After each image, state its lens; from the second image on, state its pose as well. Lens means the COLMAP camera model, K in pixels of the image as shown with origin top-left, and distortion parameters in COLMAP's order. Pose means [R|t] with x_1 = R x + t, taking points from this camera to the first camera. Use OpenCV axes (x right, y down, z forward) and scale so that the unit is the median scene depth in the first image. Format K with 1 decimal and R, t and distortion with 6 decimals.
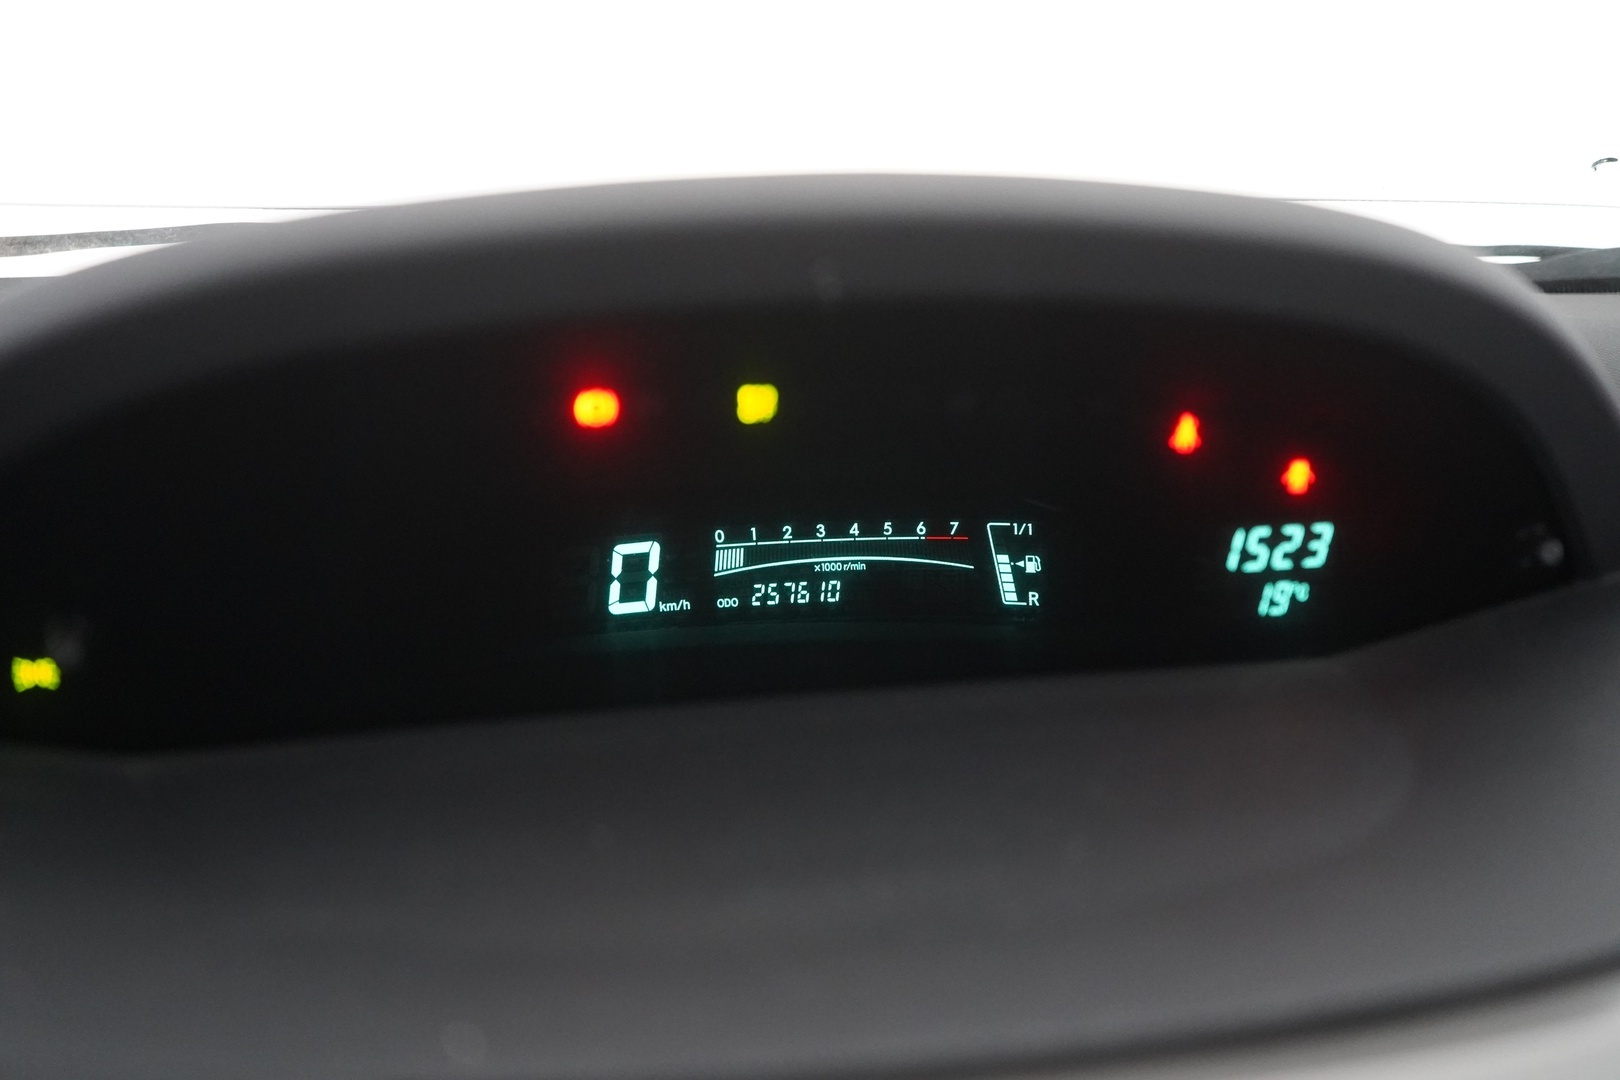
lens RADIAL K [[1827.2, 0, 810.2], [0, 1827.2, 538.8], [0, 0, 1]] dist [0.012674, 0.000000]
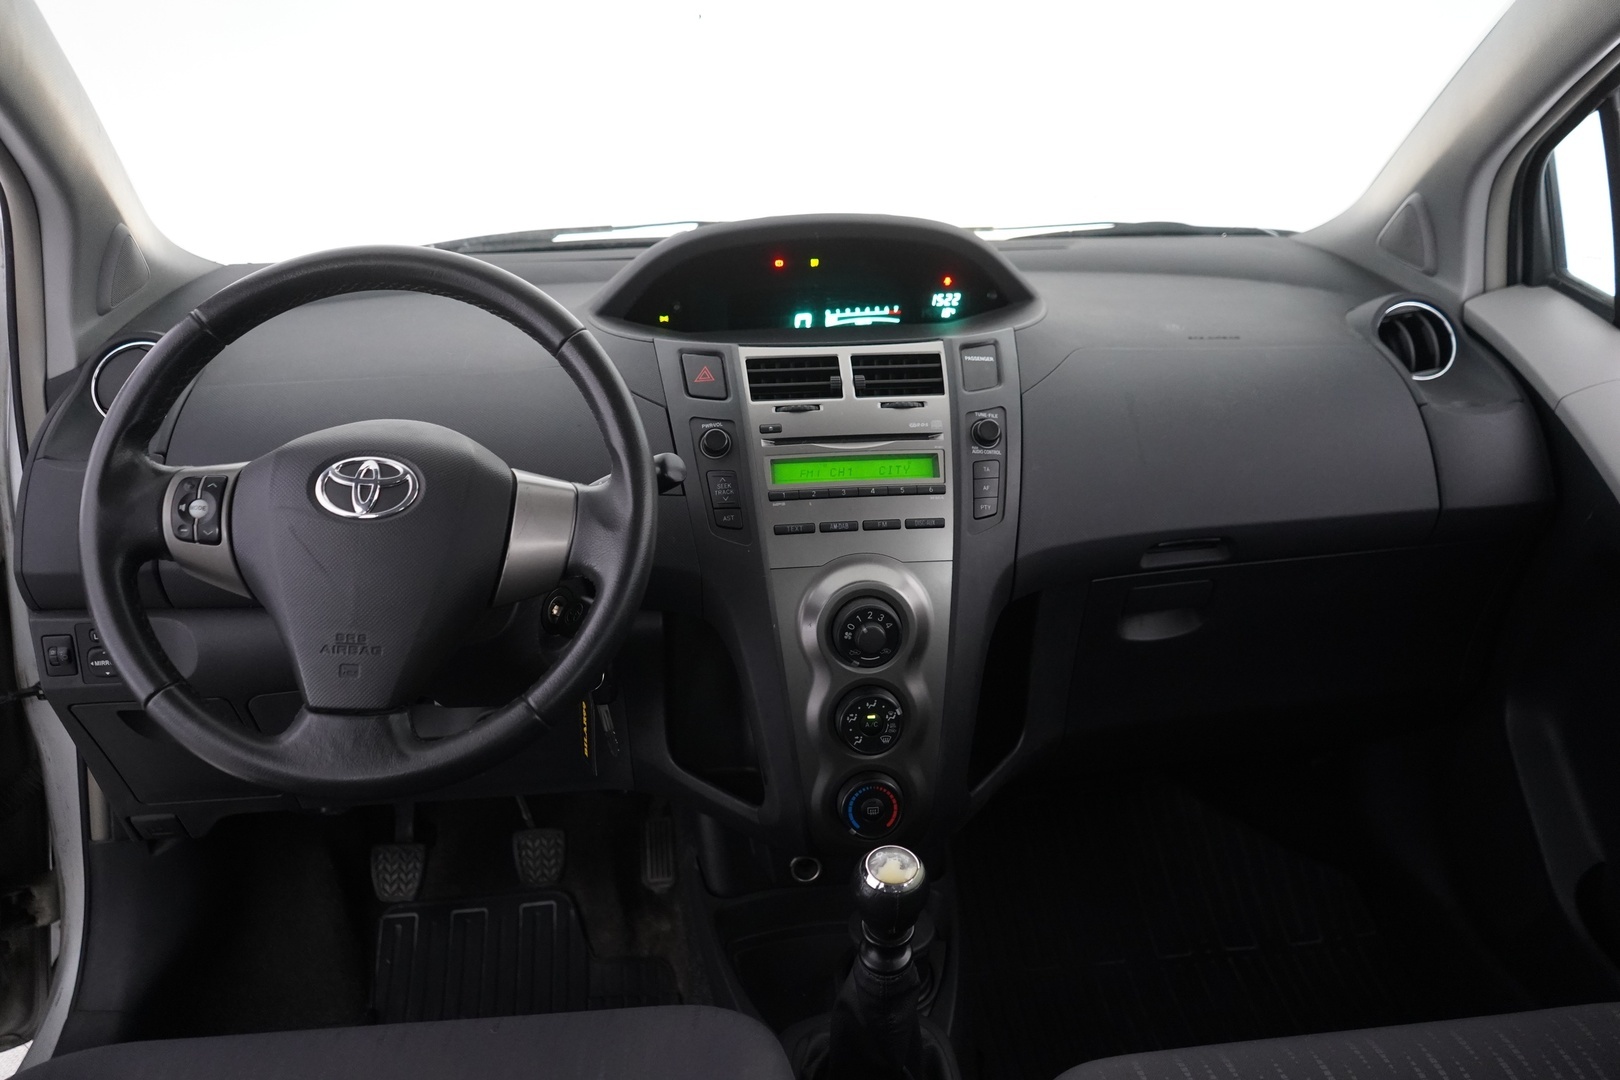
lens RADIAL K [[1322.6, 0, 817.6], [0, 1322.6, 539.0], [0, 0, 1]] dist [-0.018421, 0.022849]
pose [[0.988255, 0.024223, -0.150879, 0.433030], [-0.011824, 0.996517, 0.082545, 0.299487], [0.152353, -0.079791, 0.985100, -2.019618]]
